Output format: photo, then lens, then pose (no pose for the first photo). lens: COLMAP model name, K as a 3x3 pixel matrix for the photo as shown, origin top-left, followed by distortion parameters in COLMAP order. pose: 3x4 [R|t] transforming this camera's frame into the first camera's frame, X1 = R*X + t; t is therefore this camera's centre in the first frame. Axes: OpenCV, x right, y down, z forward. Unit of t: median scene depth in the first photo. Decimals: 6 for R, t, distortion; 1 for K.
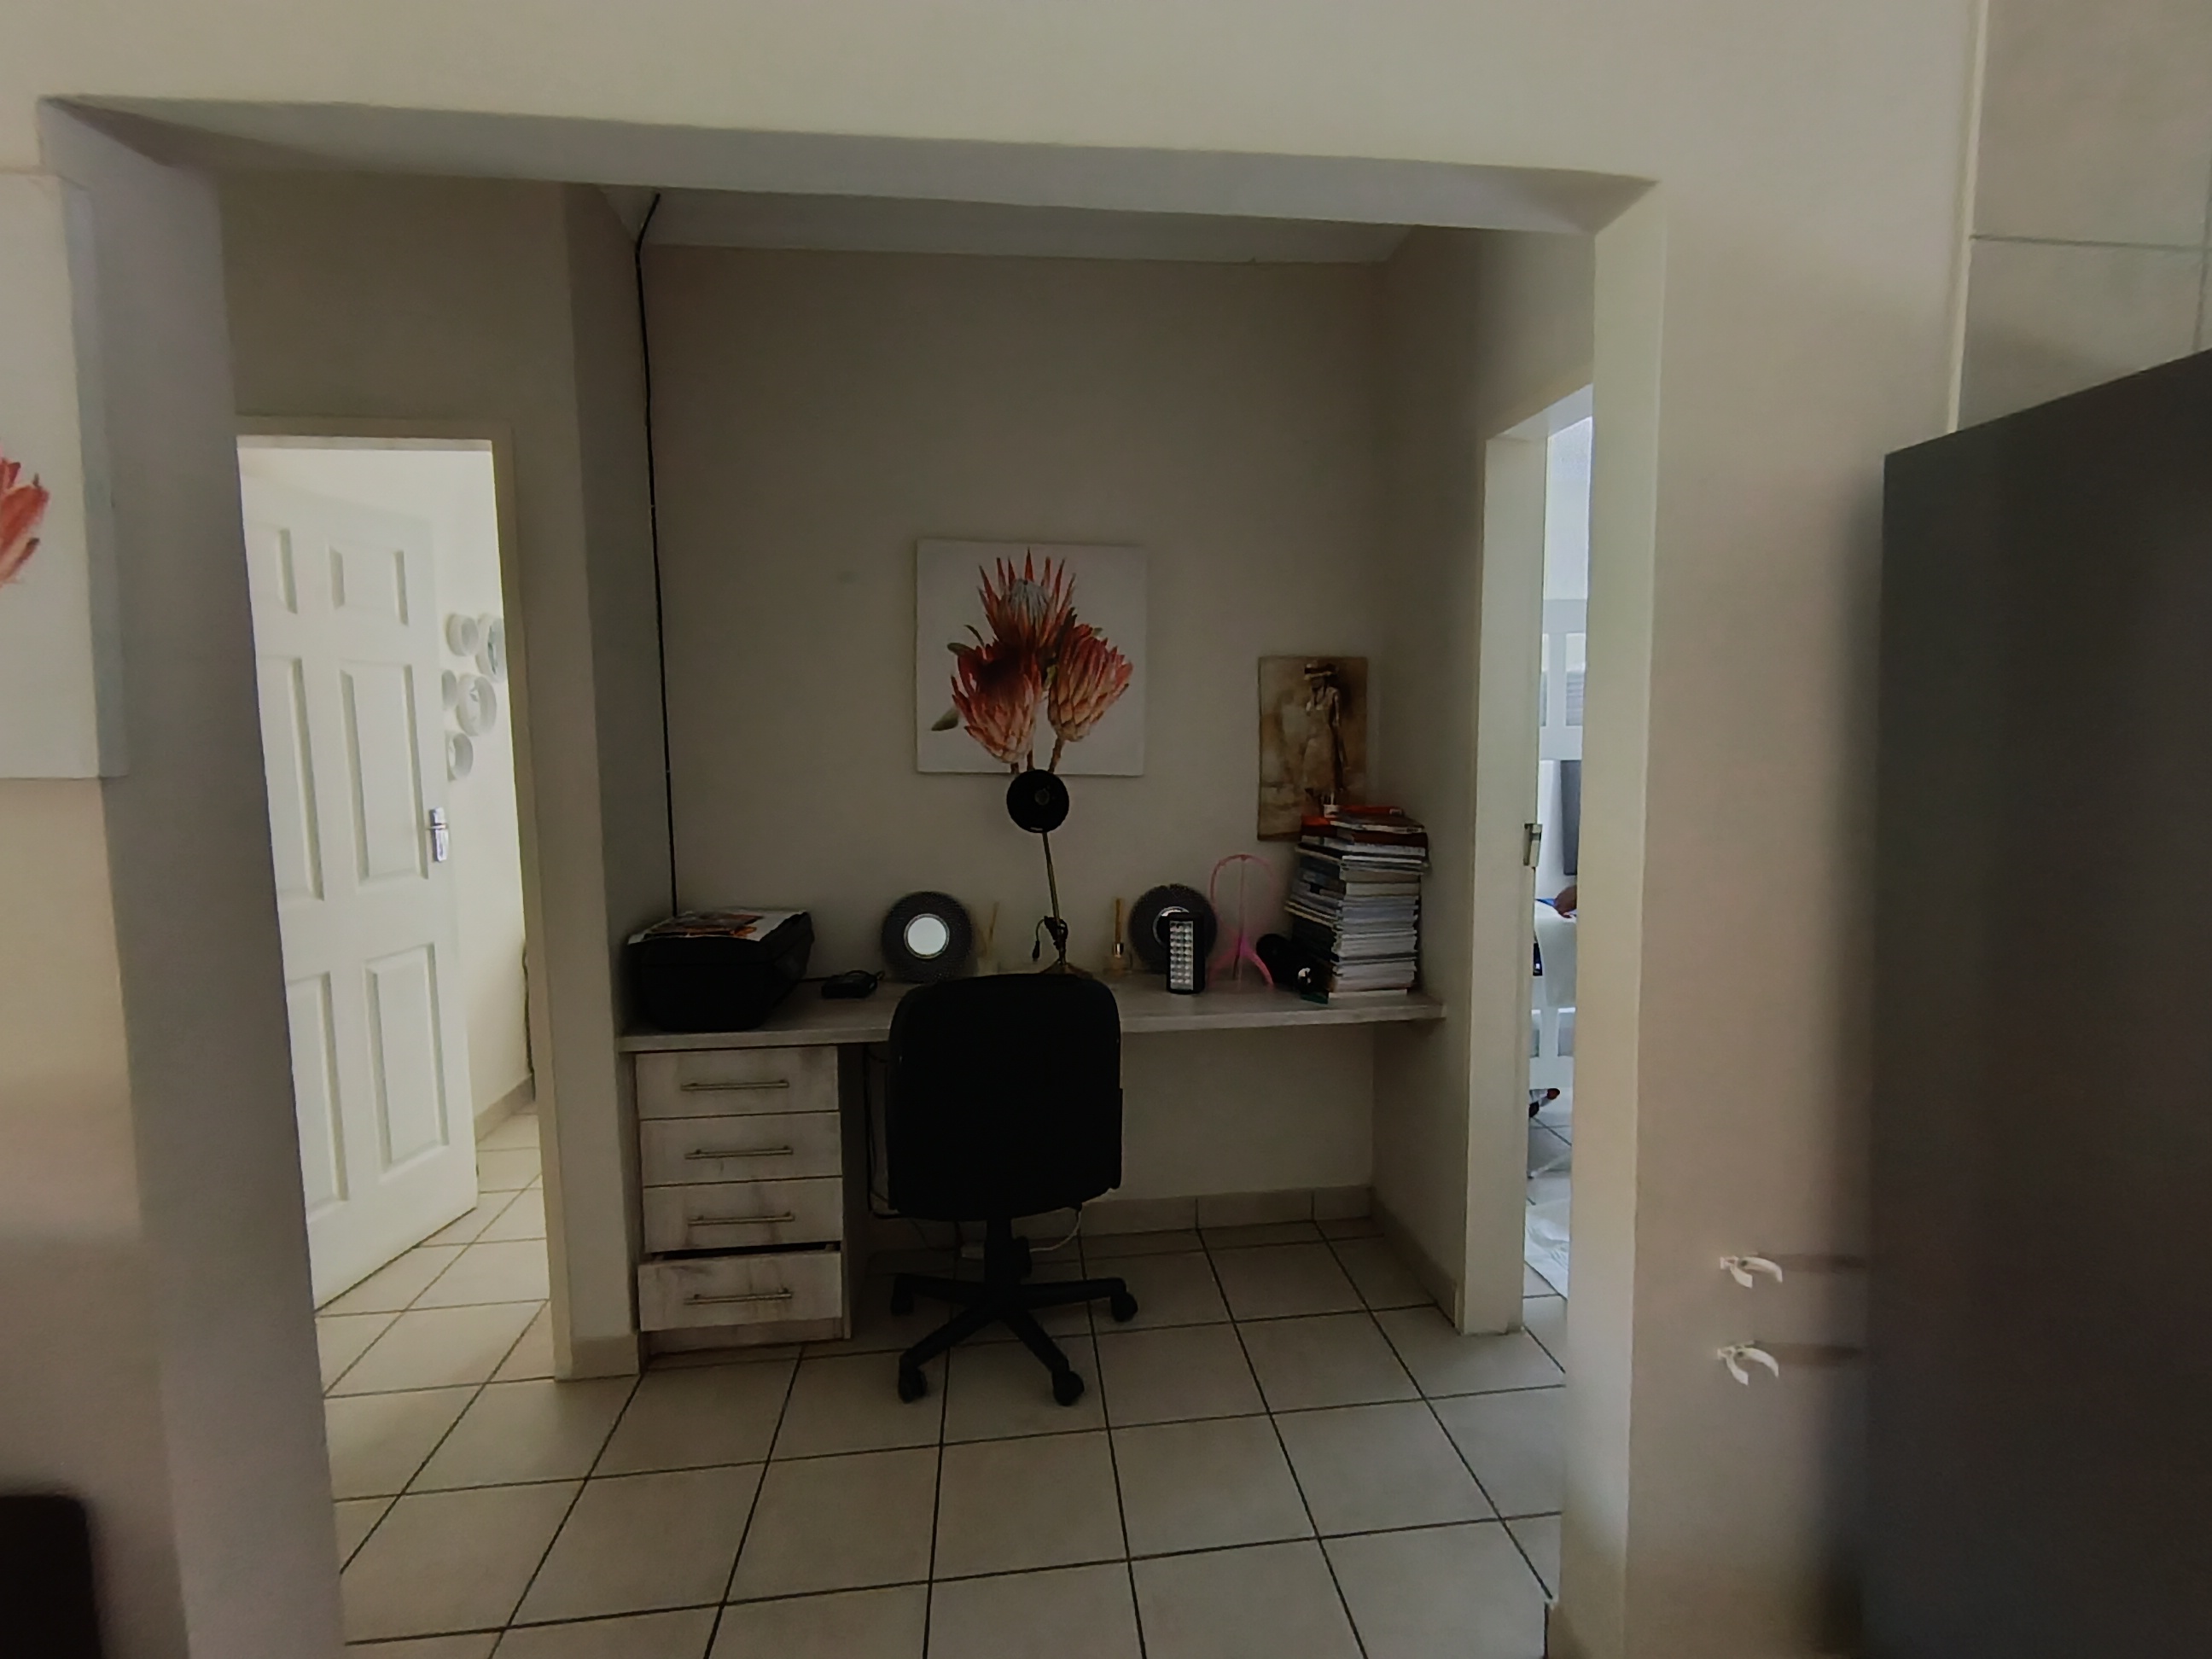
lens RADIAL K [[1057.4, 0, 1108.1], [0, 1057.4, 818.1], [0, 0, 1]] dist [0.004895, -0.001209]
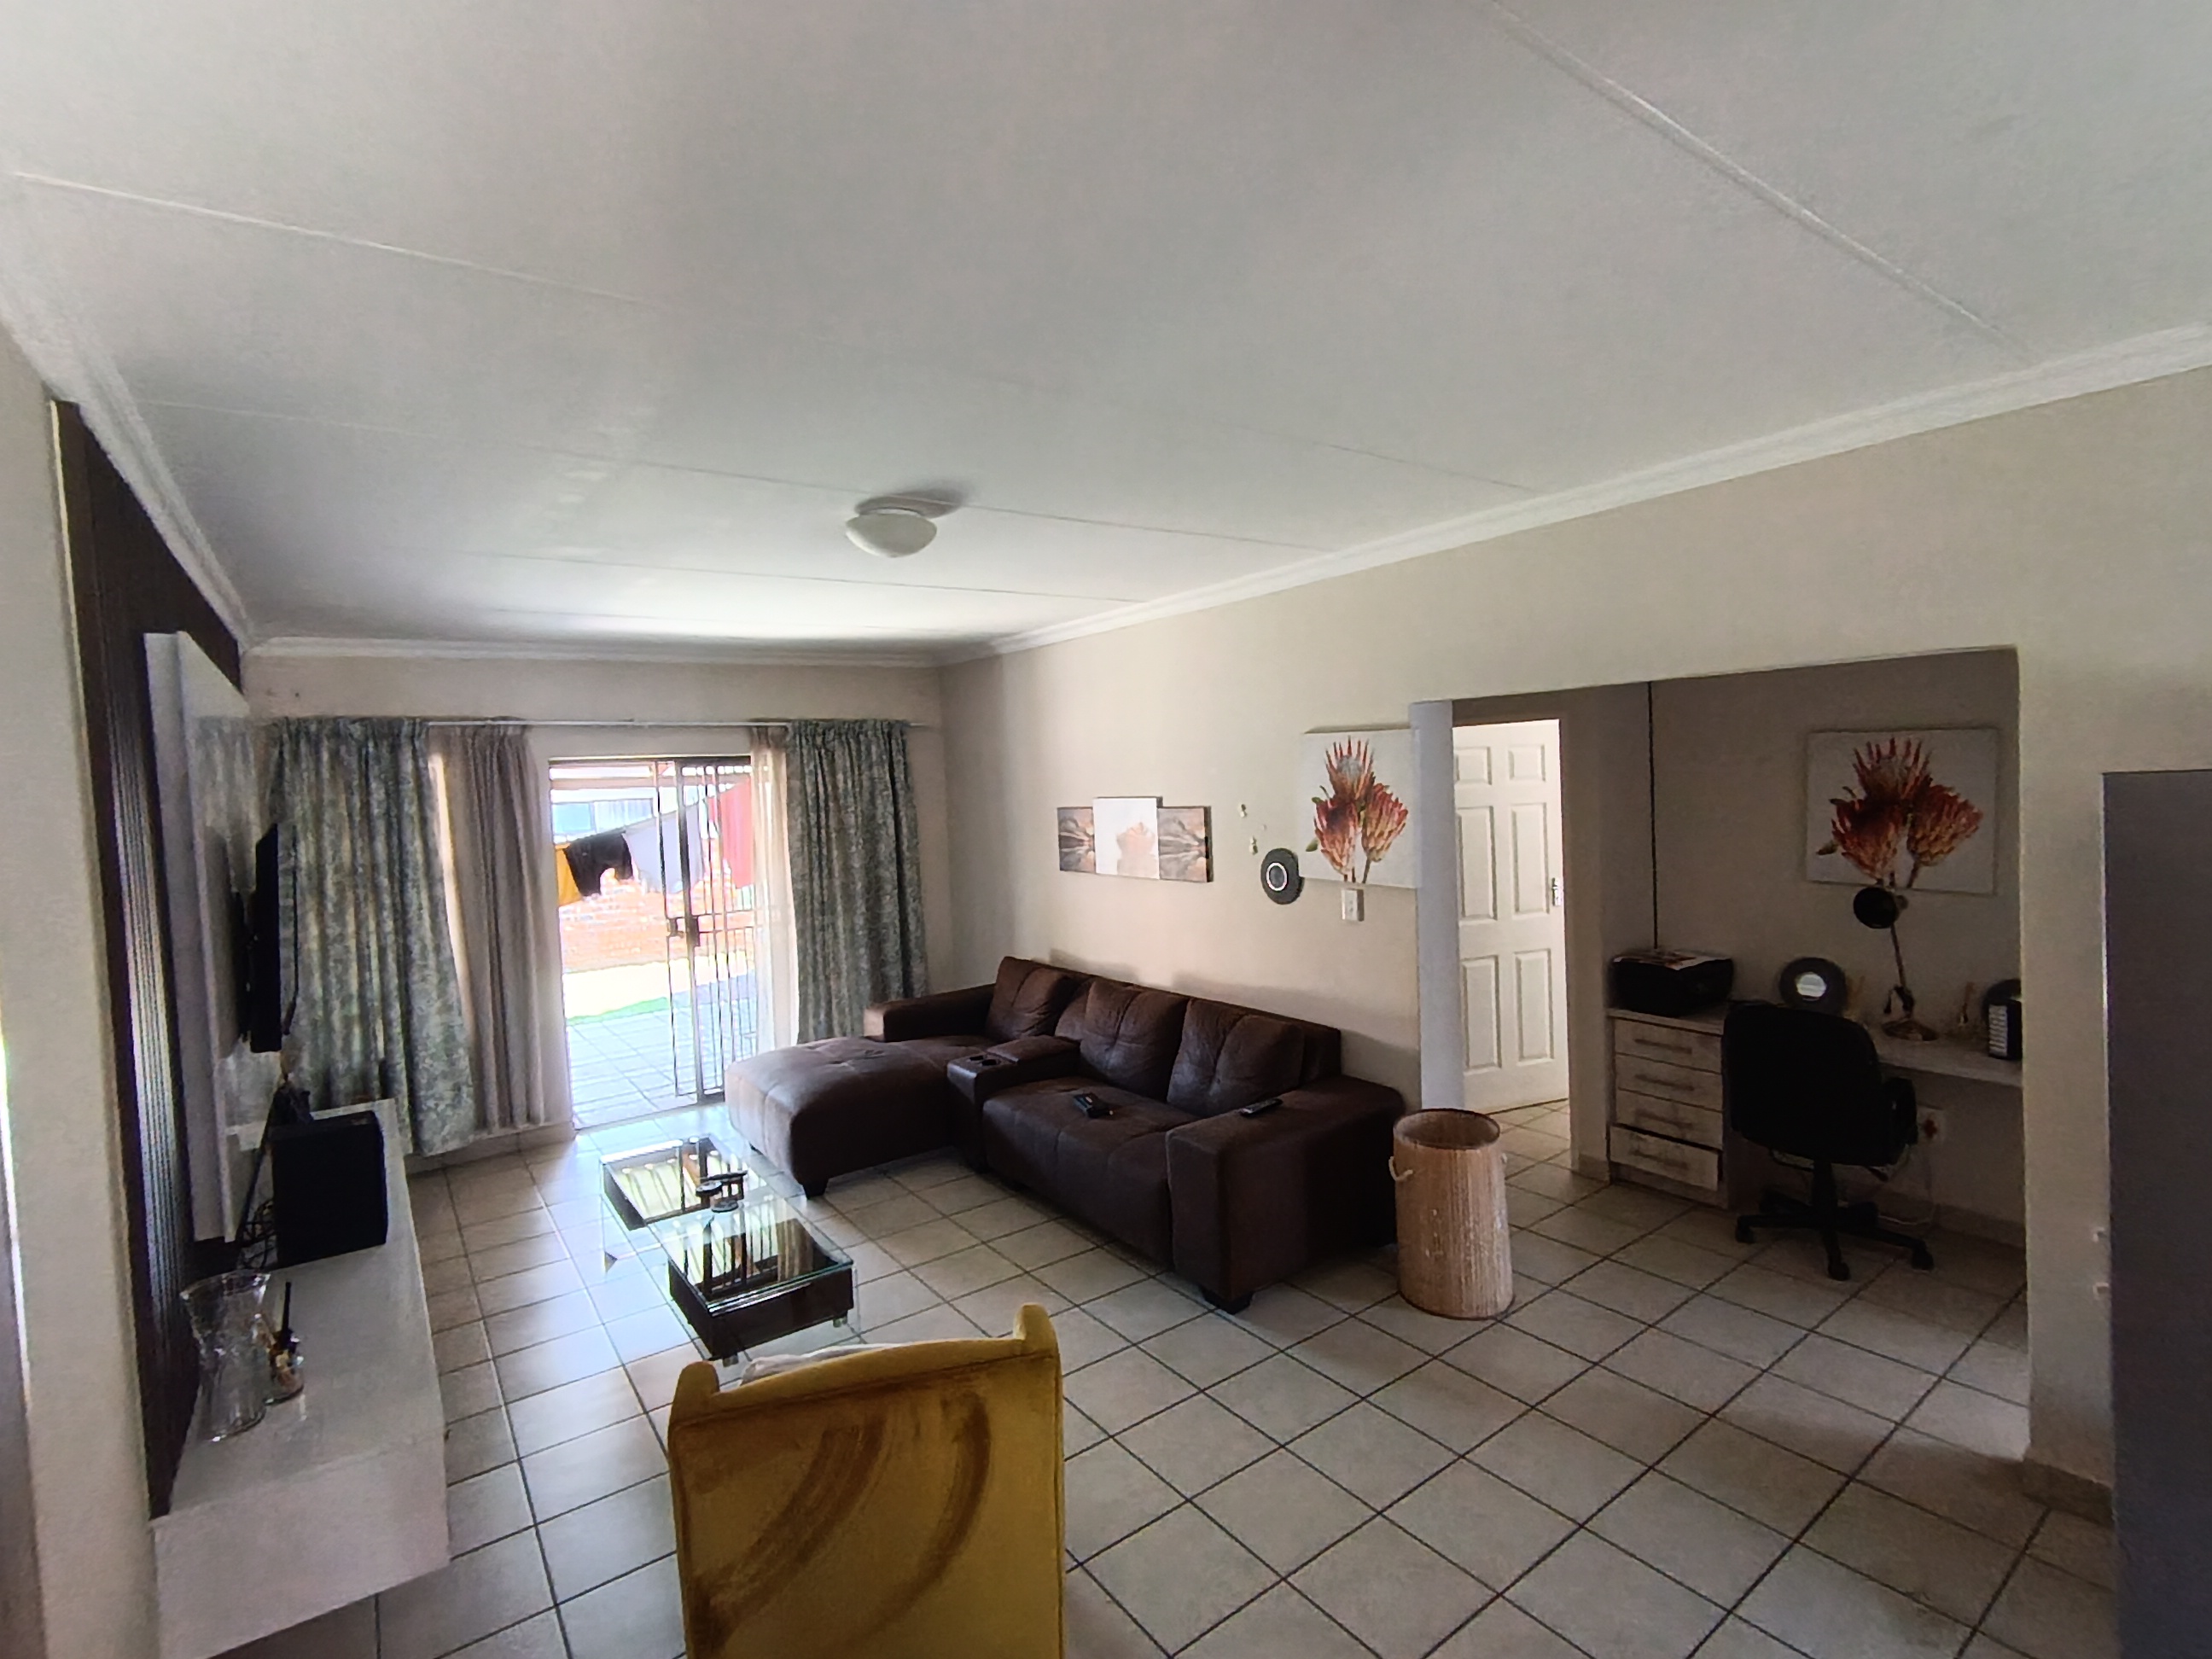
lens RADIAL K [[1057.4, 0, 1110.4], [0, 1057.4, 820.8], [0, 0, 1]] dist [0.004895, -0.001209]
pose [[0.481932, 0.025674, -0.875832, 0.723751], [-0.042806, 0.999067, 0.005732, -0.100372], [0.875162, 0.034729, 0.482582, -0.688439]]
